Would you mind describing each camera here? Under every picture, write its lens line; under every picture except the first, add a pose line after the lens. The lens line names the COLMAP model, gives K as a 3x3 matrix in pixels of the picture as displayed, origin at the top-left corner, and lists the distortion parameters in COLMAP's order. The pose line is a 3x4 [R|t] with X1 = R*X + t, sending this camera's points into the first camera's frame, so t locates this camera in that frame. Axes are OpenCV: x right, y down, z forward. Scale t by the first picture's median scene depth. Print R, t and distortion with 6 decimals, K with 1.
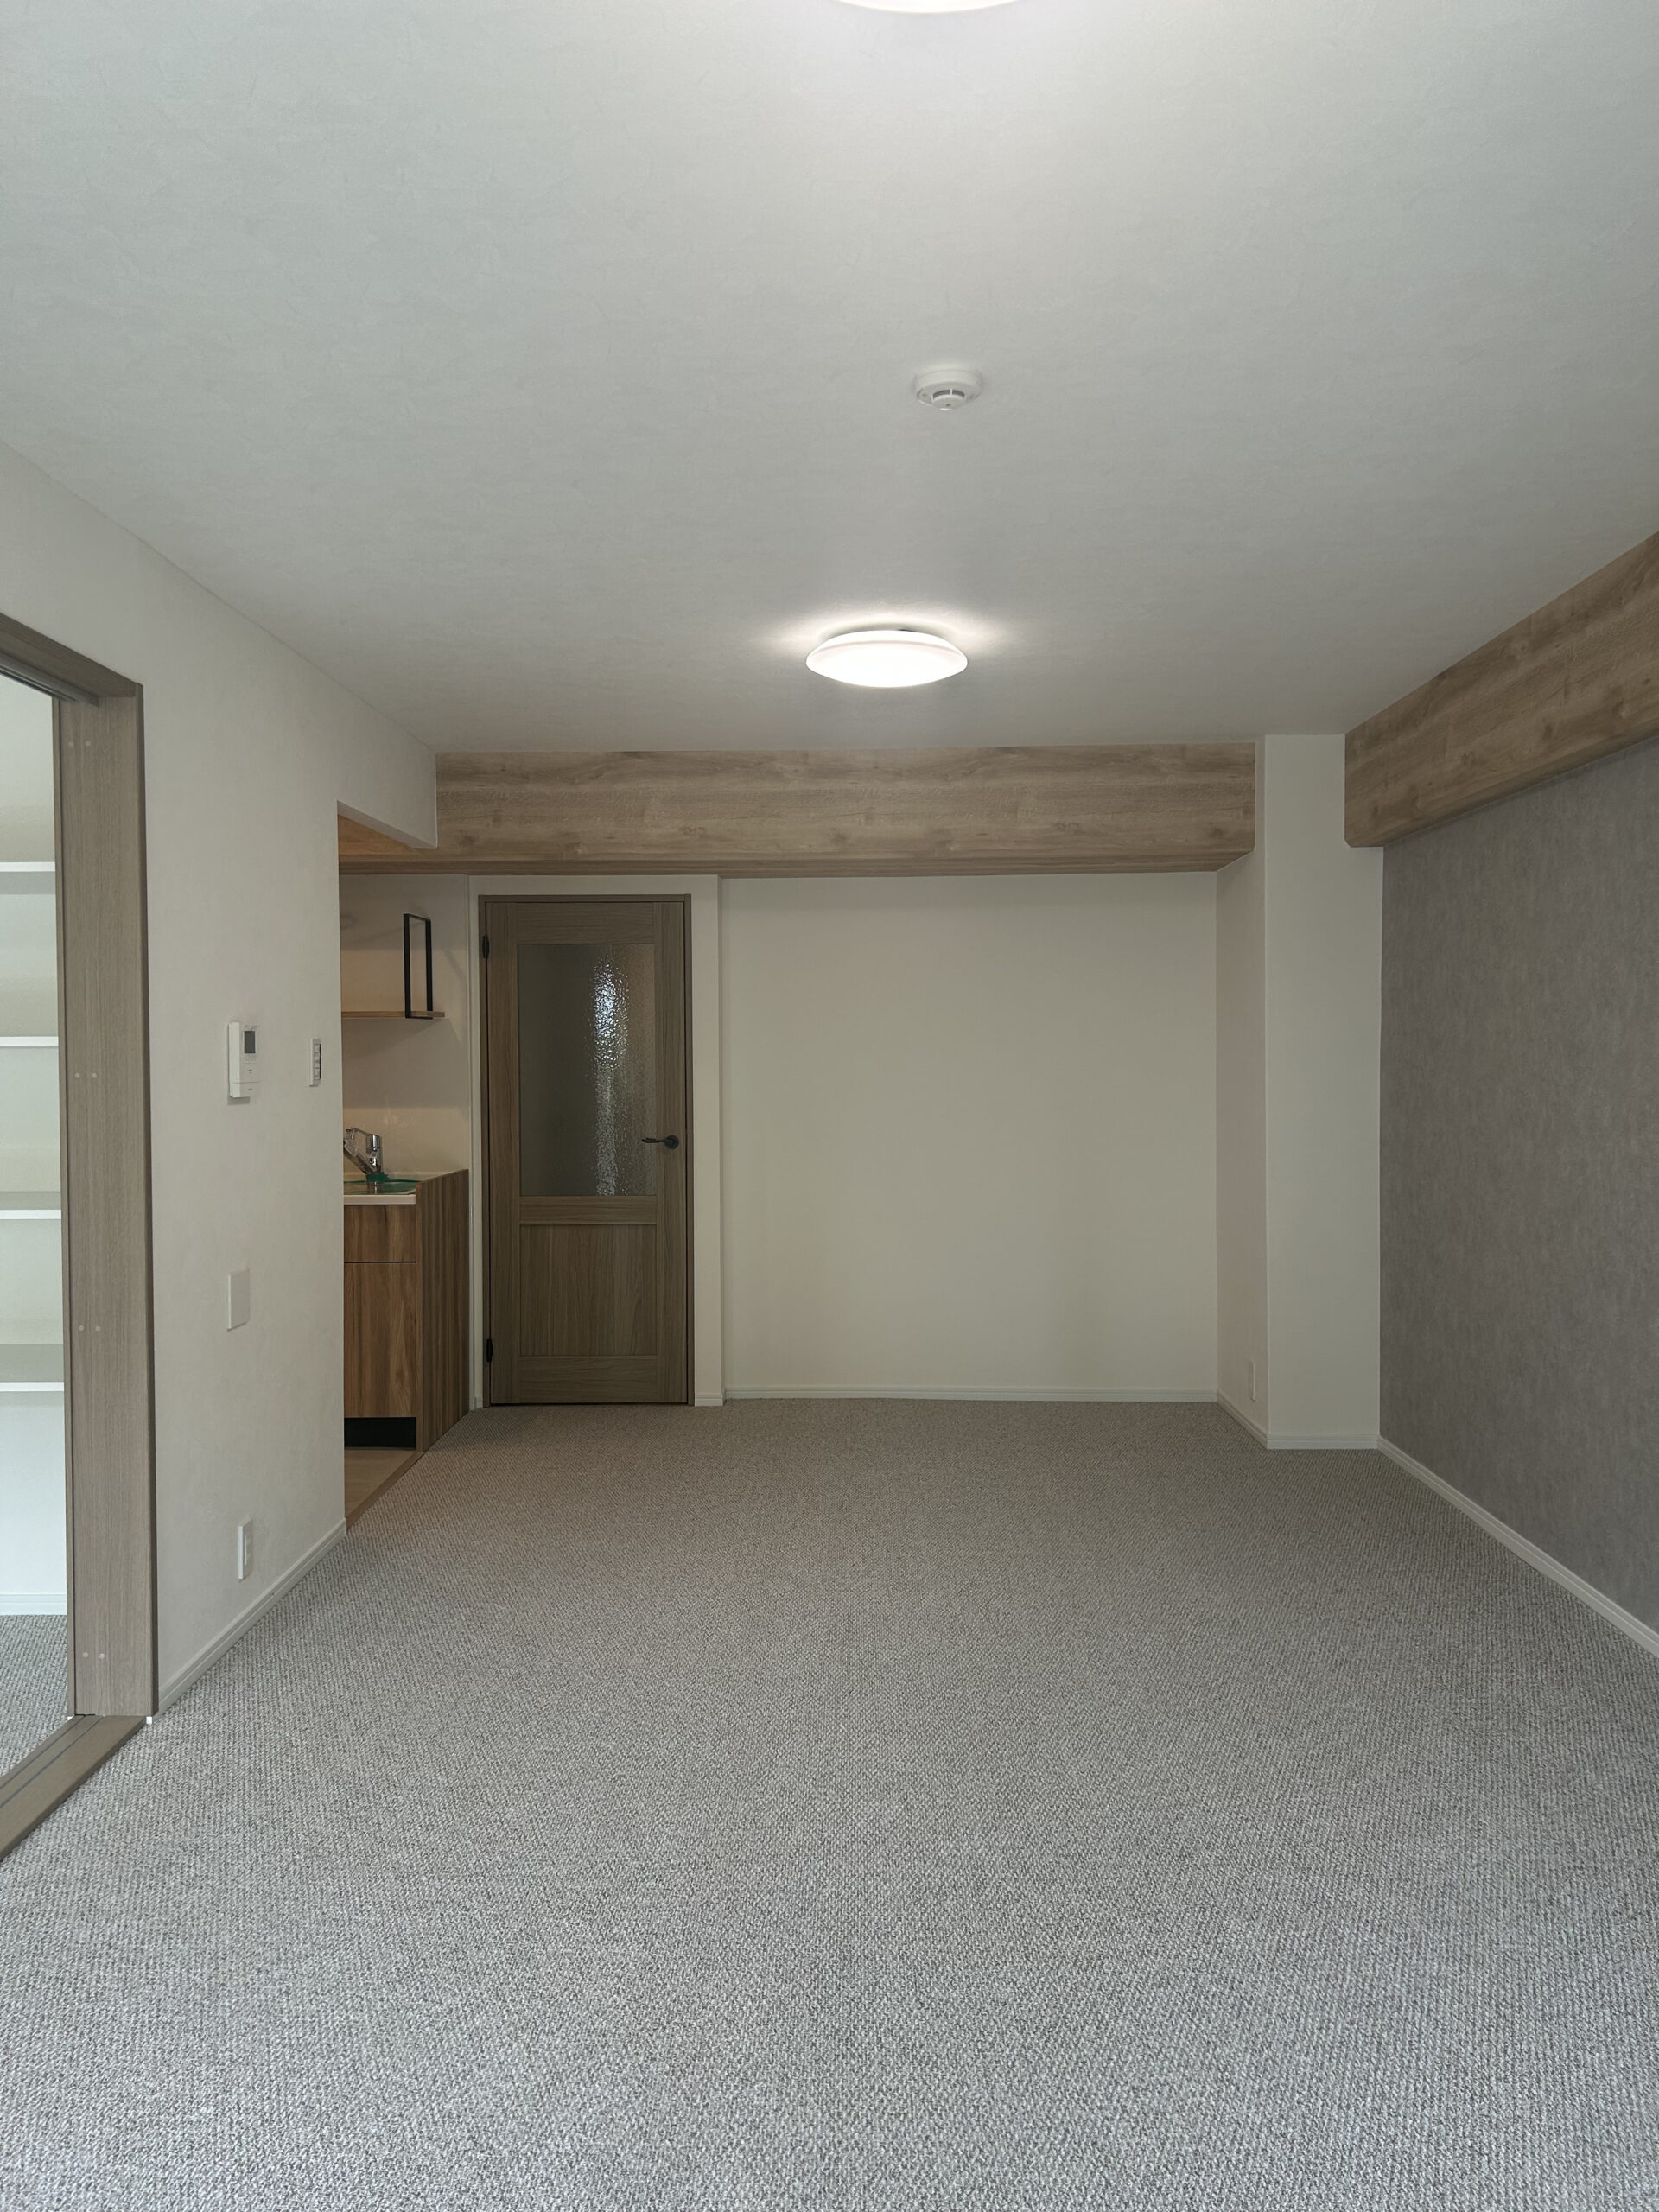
lens RADIAL K [[1737.8, 0, 810.8], [0, 1737.8, 1100.5], [0, 0, 1]] dist [0.207590, -0.335403]
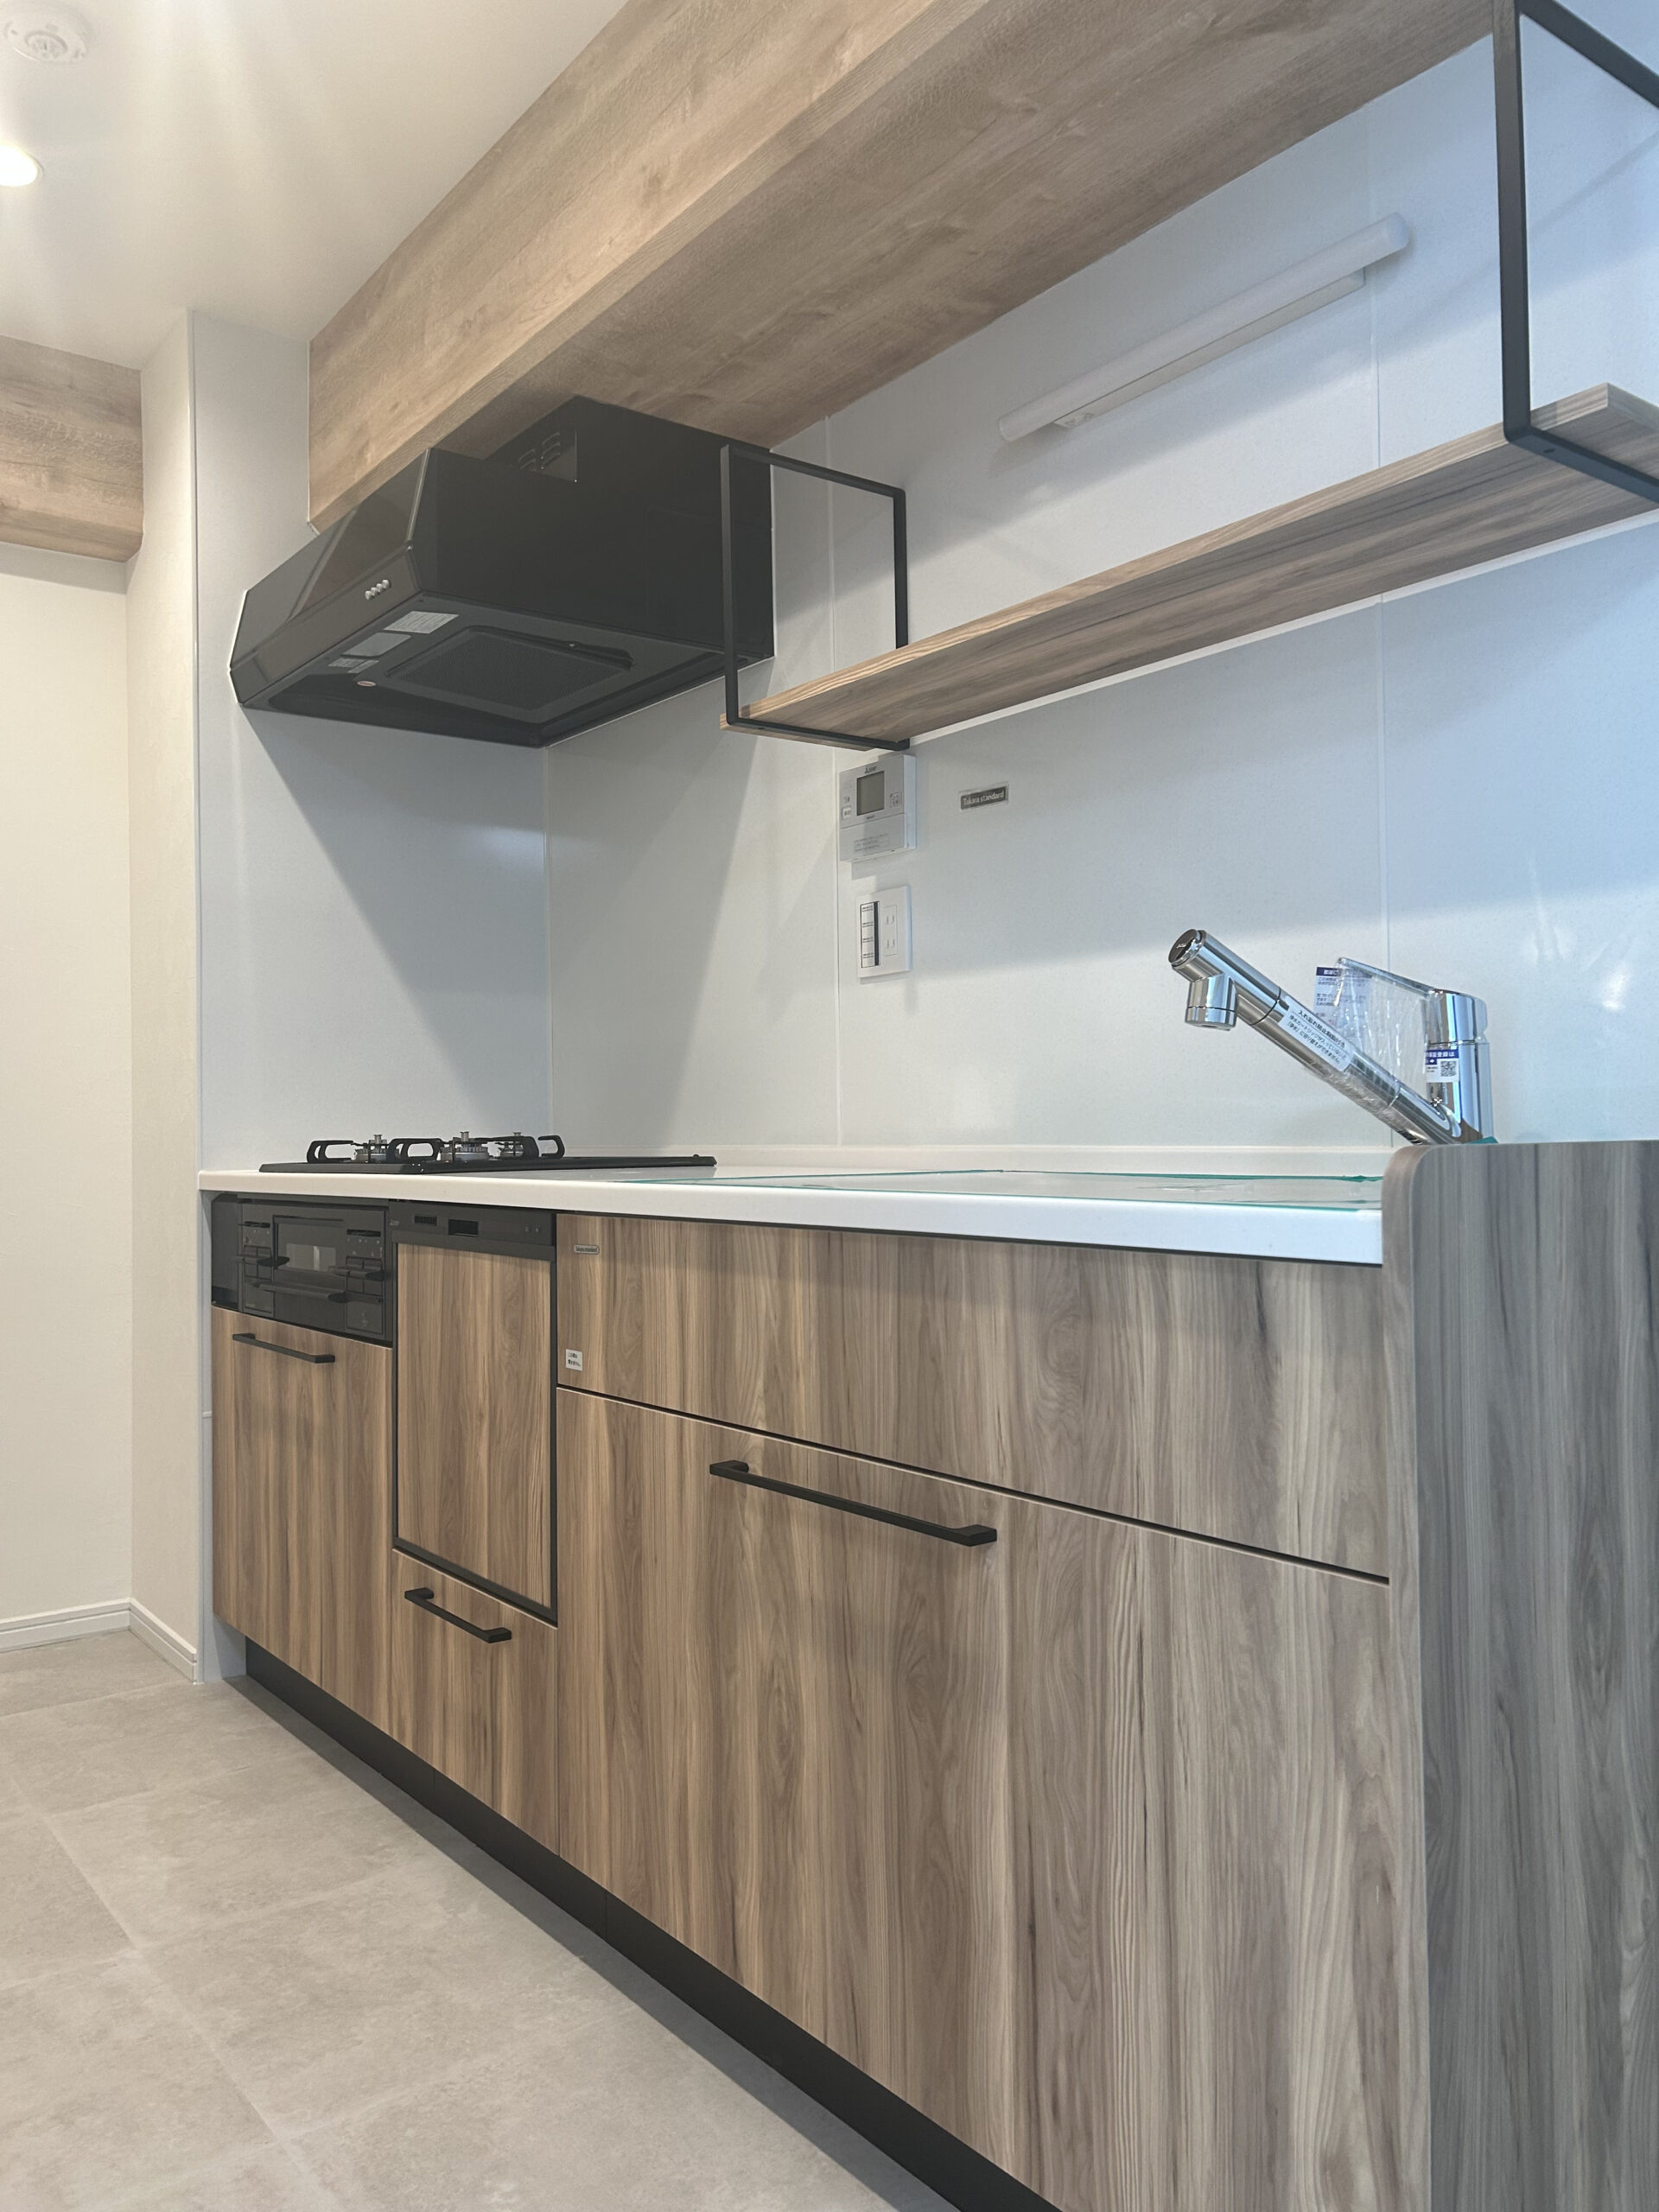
lens RADIAL K [[1674.4, 0, 829.5], [0, 1674.4, 1106.0], [0, 0, 1]] dist [0.006511, 0.000917]
pose [[0.626568, -0.019688, -0.779118, -0.124888], [-0.012932, 0.999281, -0.035652, 0.049185], [0.779259, 0.032414, 0.625863, 0.833588]]
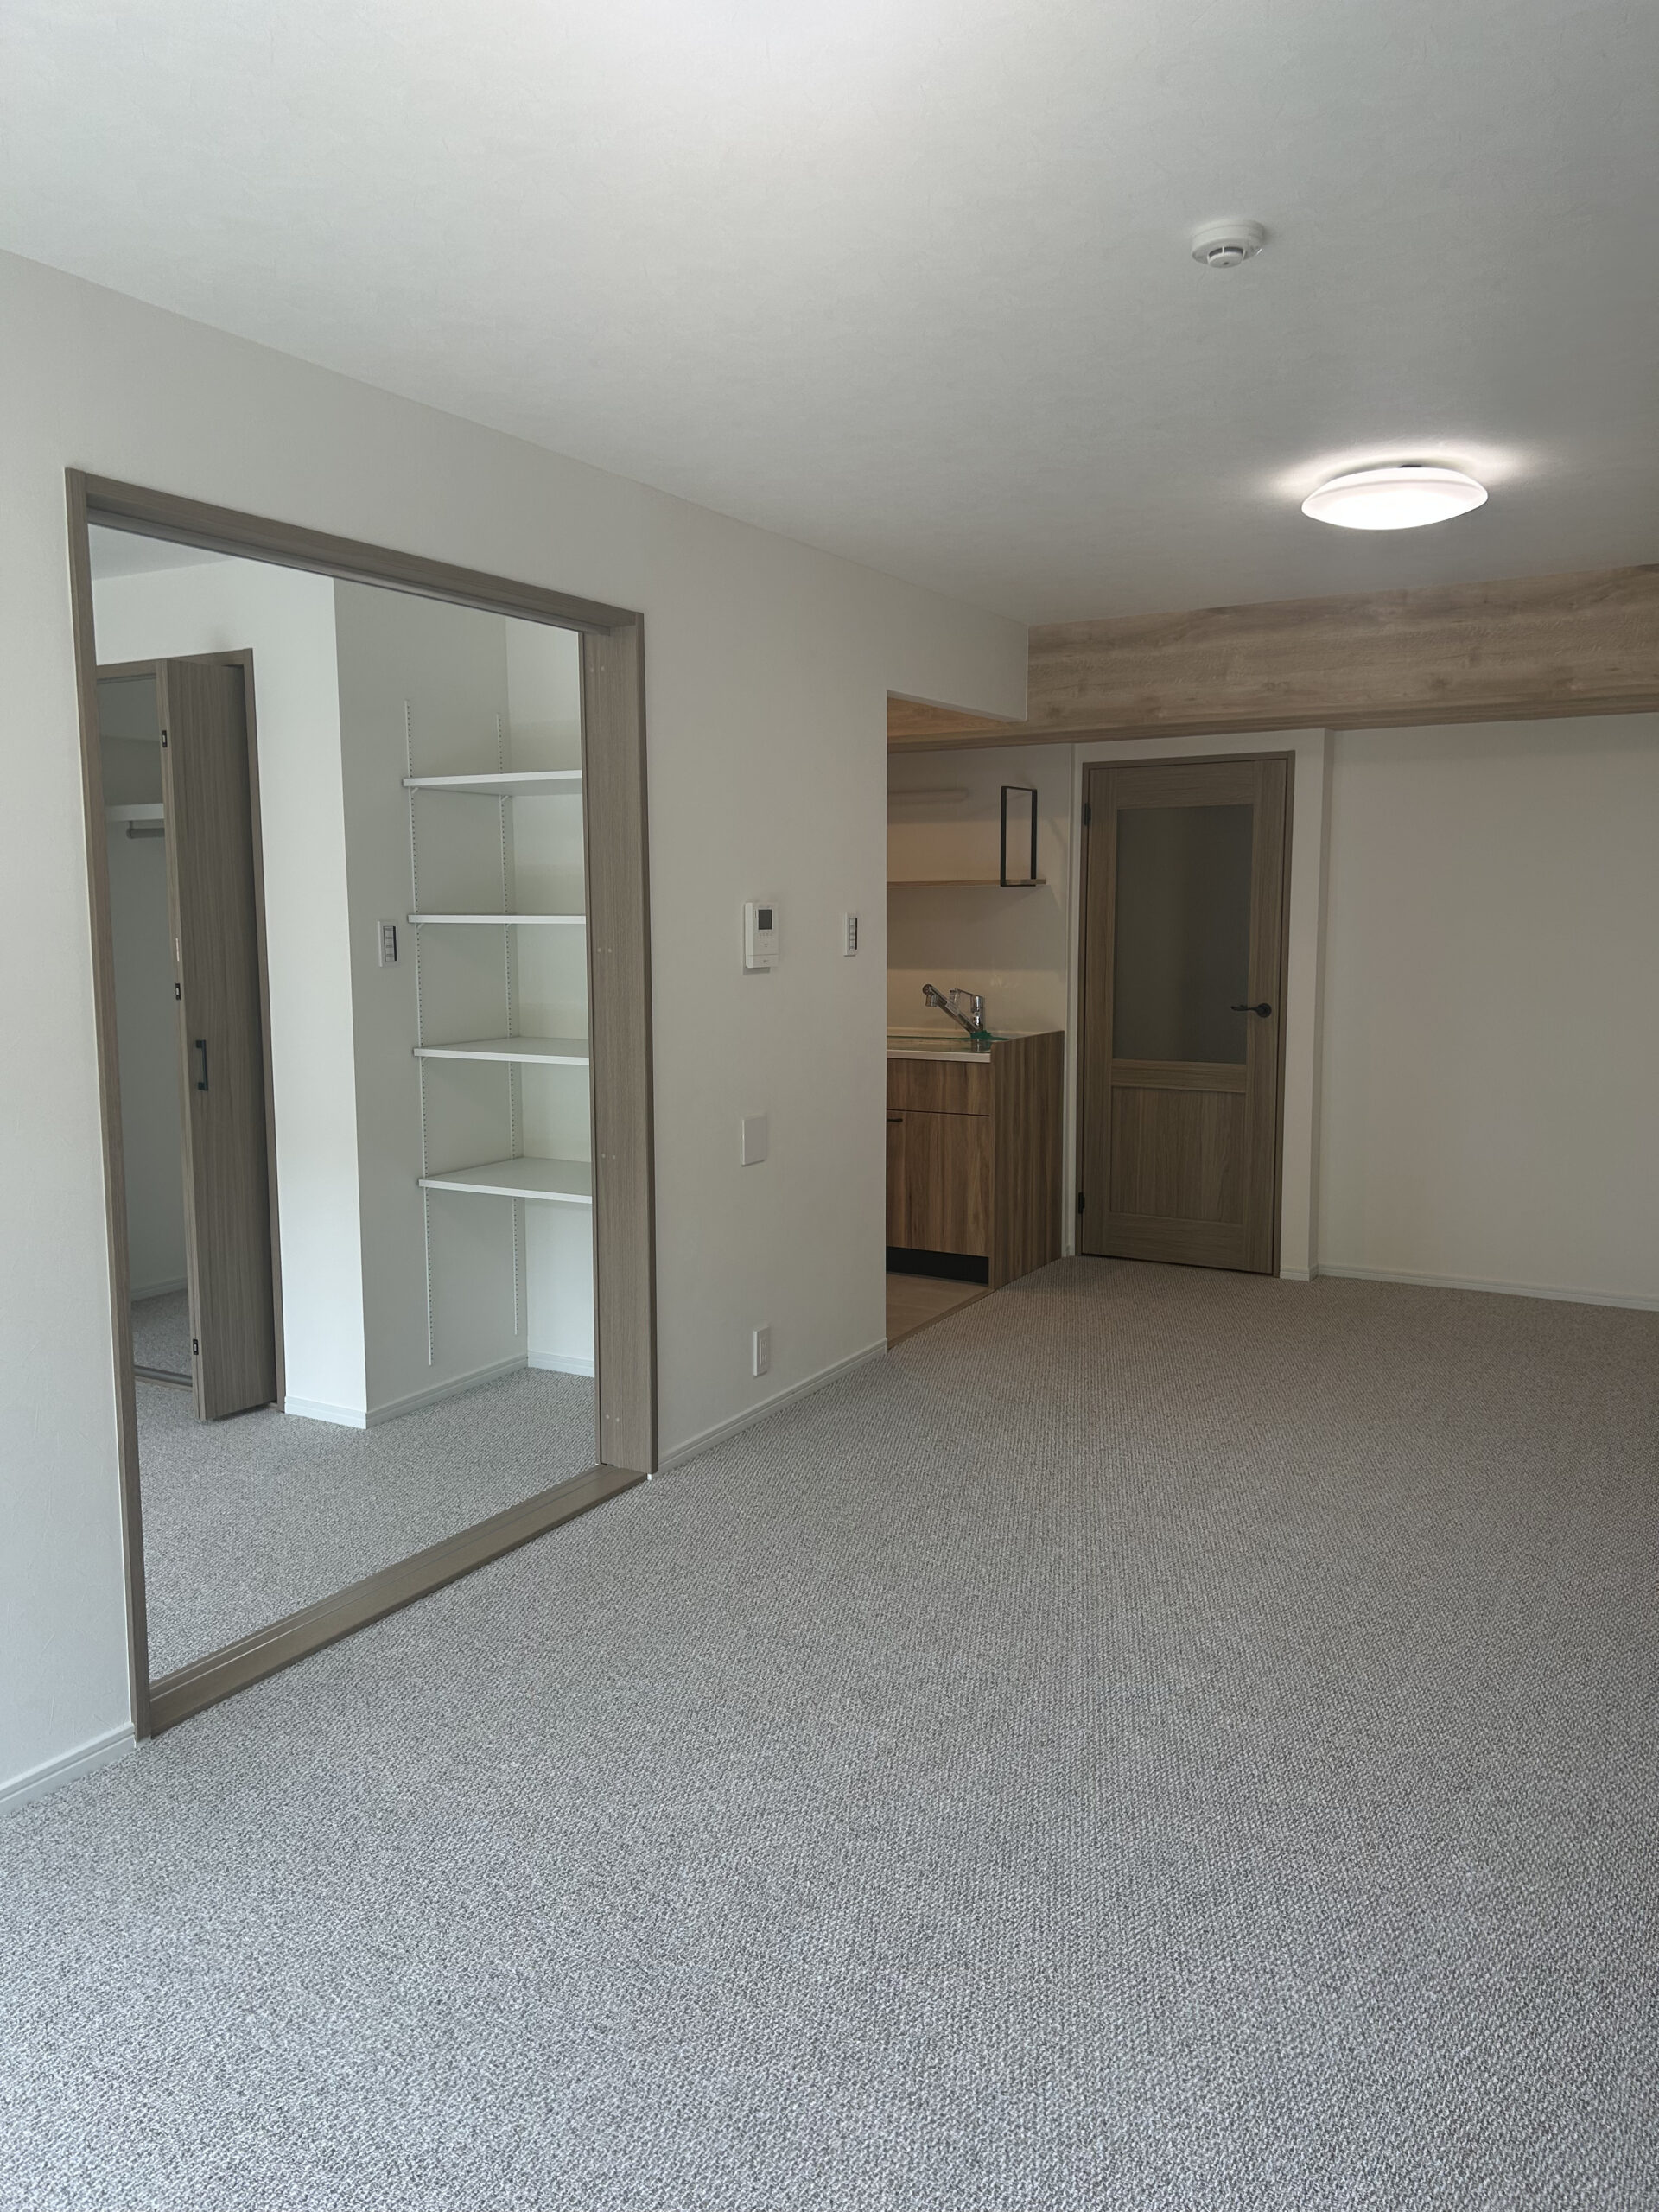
lens RADIAL K [[1737.8, 0, 810.8], [0, 1737.8, 1100.5], [0, 0, 1]] dist [0.207590, -0.335403]
pose [[0.885057, 0.055494, -0.462163, 0.168605], [-0.014020, 0.995596, 0.092698, -0.014864], [0.465272, -0.075564, 0.881937, 0.006744]]
